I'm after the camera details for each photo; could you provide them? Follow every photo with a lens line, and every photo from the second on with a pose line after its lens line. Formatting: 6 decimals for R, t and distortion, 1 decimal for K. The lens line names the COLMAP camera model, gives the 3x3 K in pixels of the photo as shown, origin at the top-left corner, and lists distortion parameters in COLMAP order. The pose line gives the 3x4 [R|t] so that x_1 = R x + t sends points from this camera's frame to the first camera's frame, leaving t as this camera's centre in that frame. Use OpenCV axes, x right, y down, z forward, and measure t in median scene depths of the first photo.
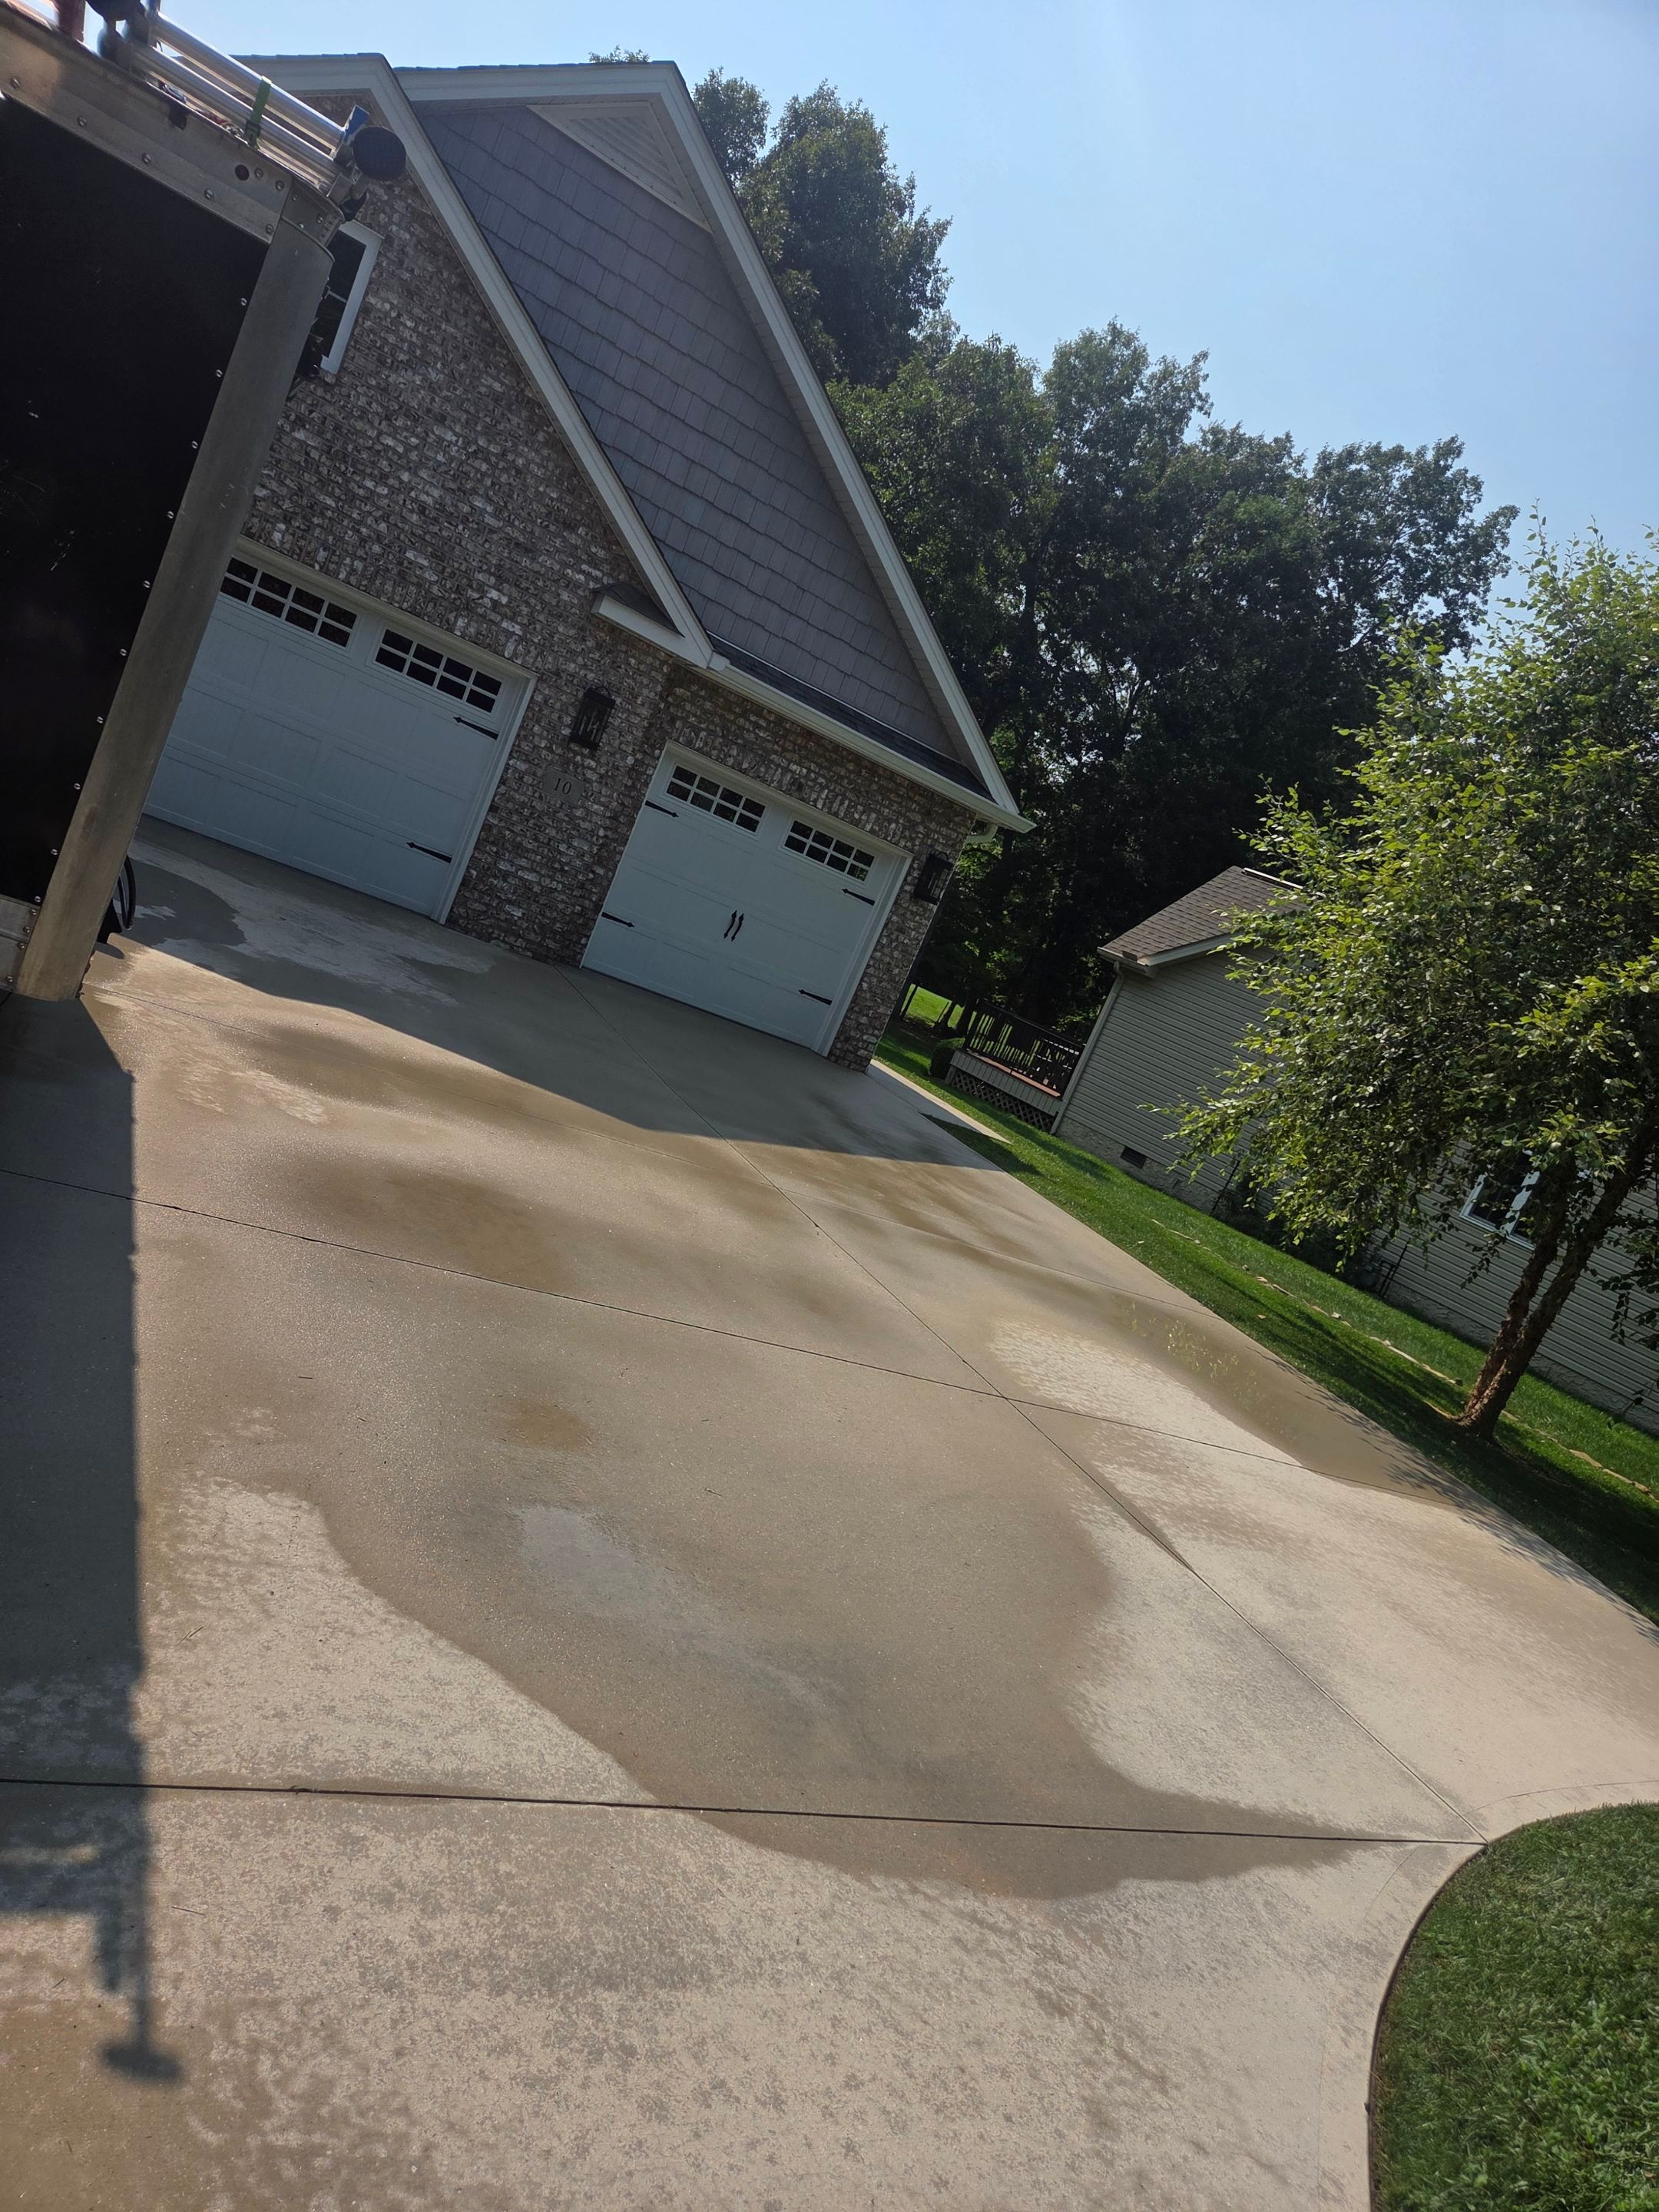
lens RADIAL K [[1490.0, 0, 827.0], [0, 1490.0, 1105.6], [0, 0, 1]] dist [0.040249, -0.011177]
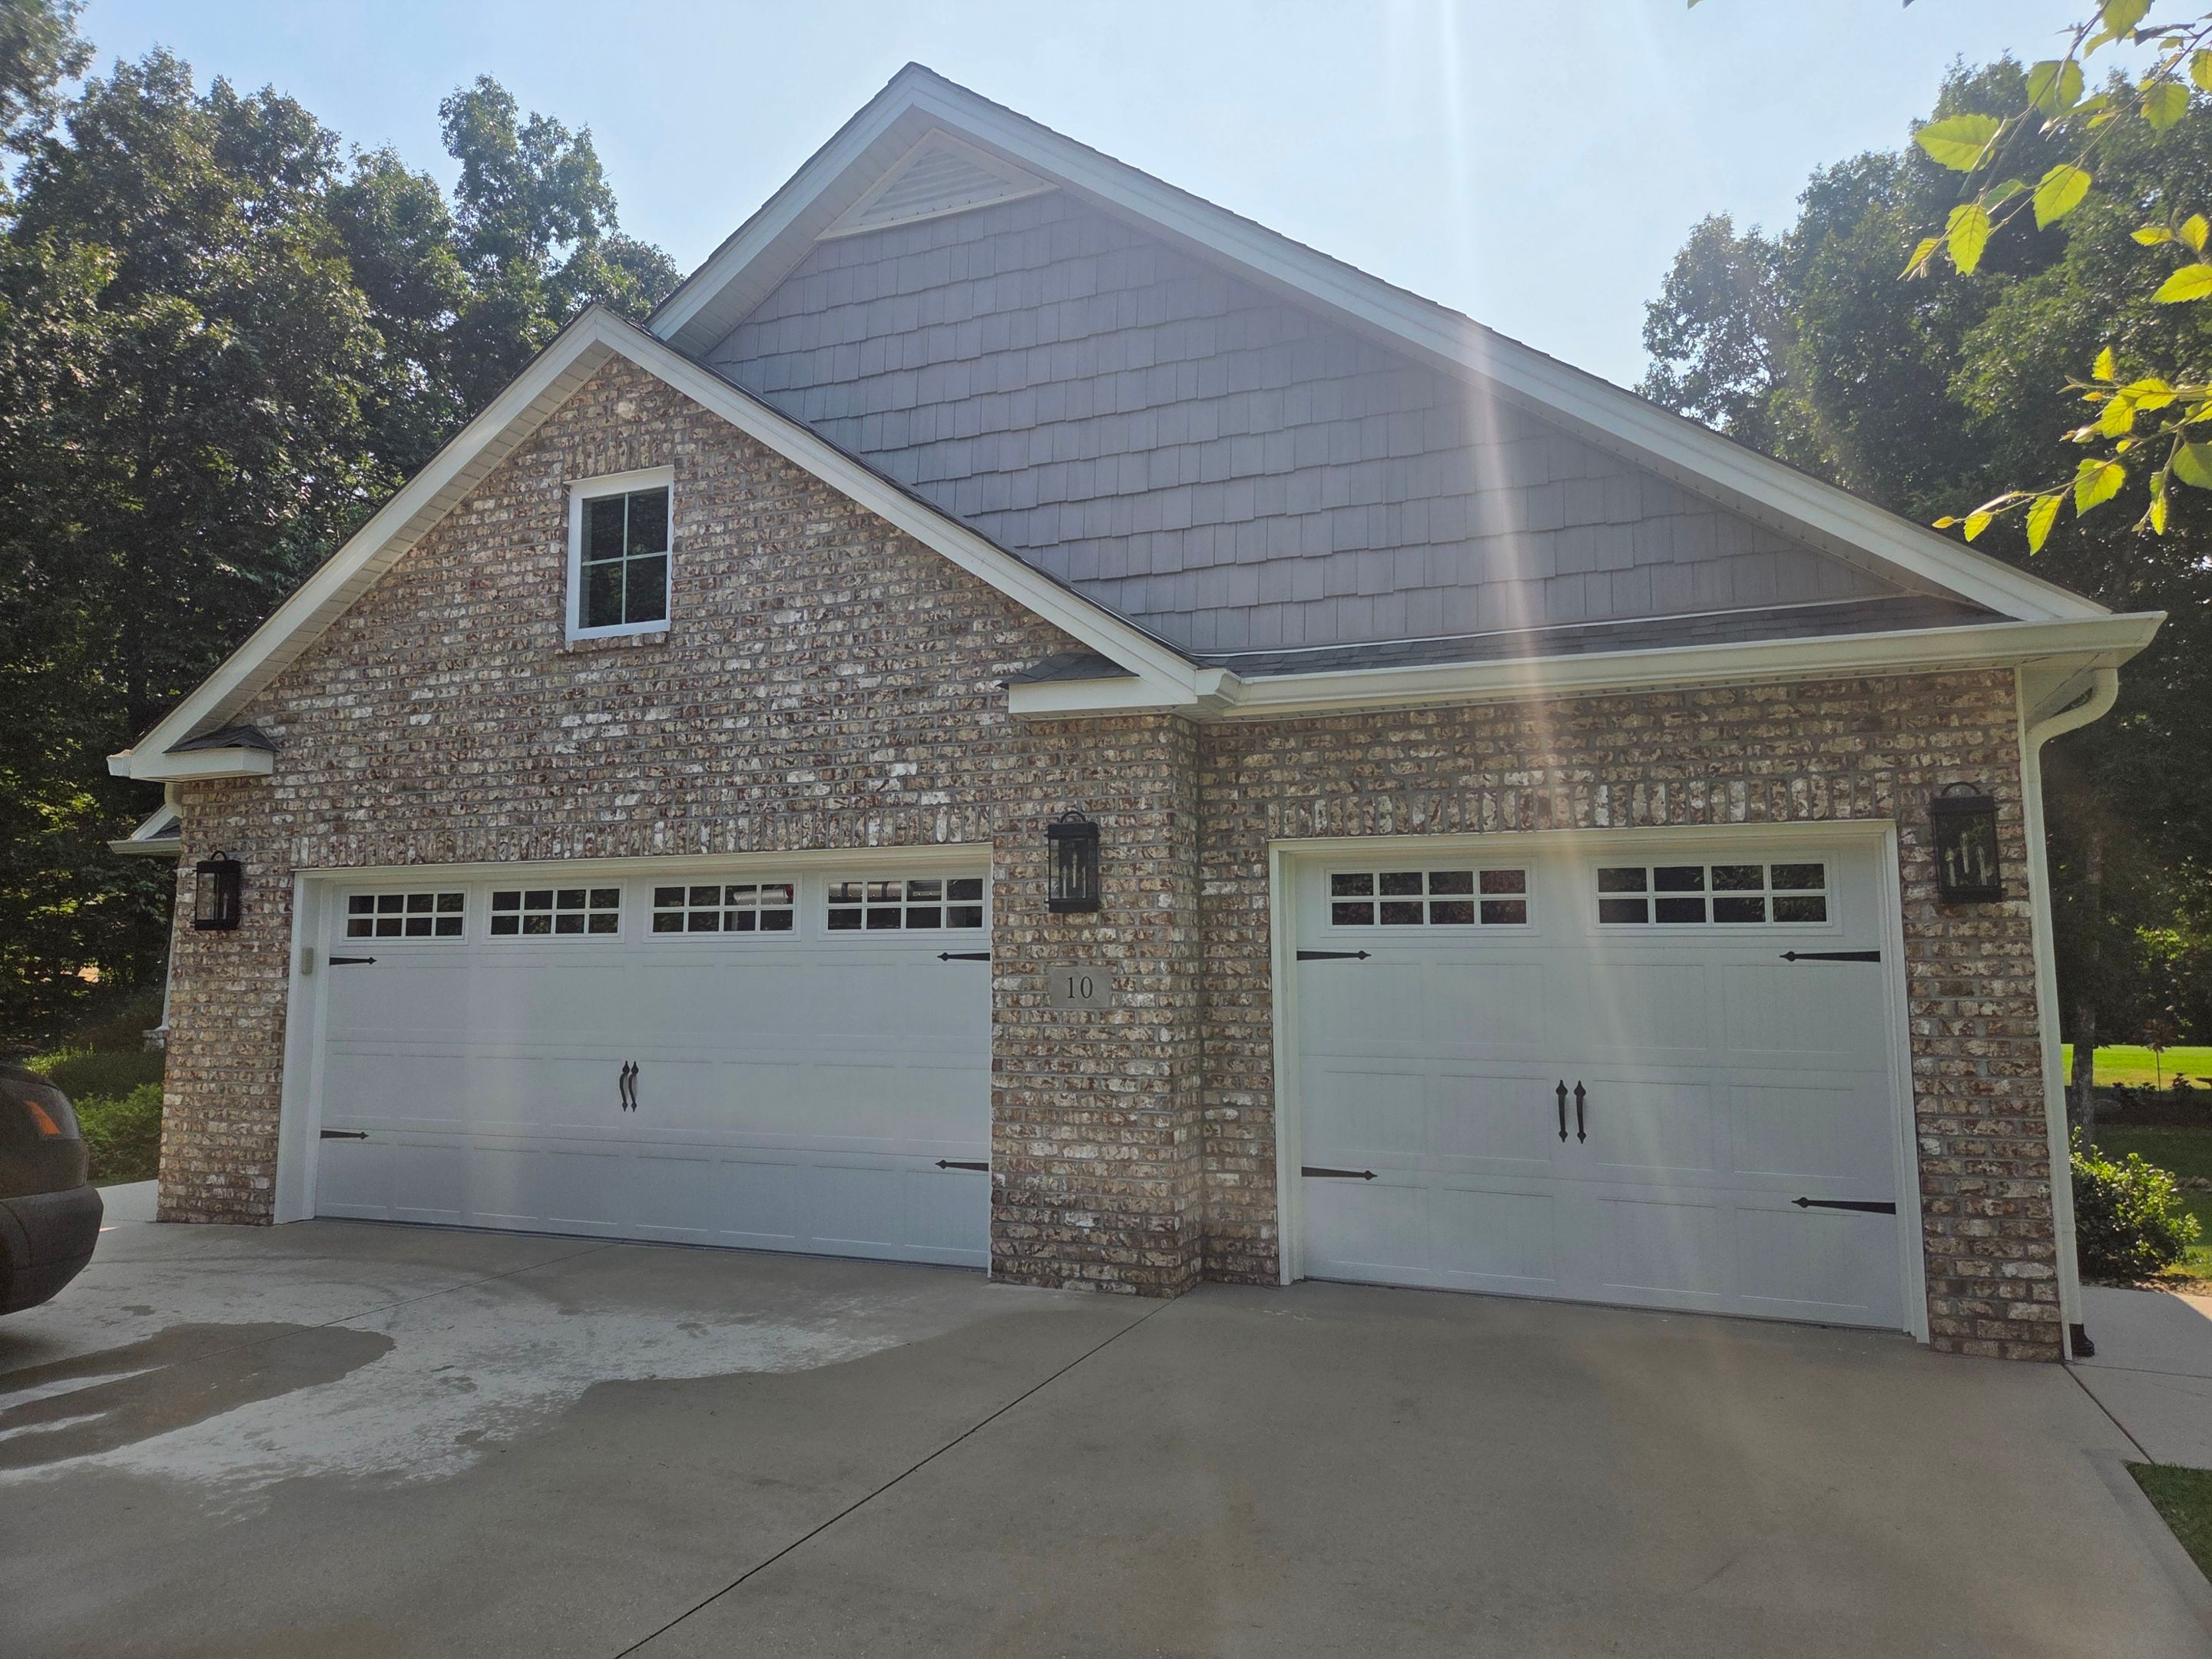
lens RADIAL K [[1490.0, 0, 1073.4], [0, 1490.0, 783.6], [0, 0, 1]] dist [0.040249, -0.011177]
pose [[0.572764, -0.473167, -0.669369, 0.263095], [0.138355, 0.860669, -0.490006, 0.007925], [0.807960, 0.188047, 0.558425, 0.657720]]
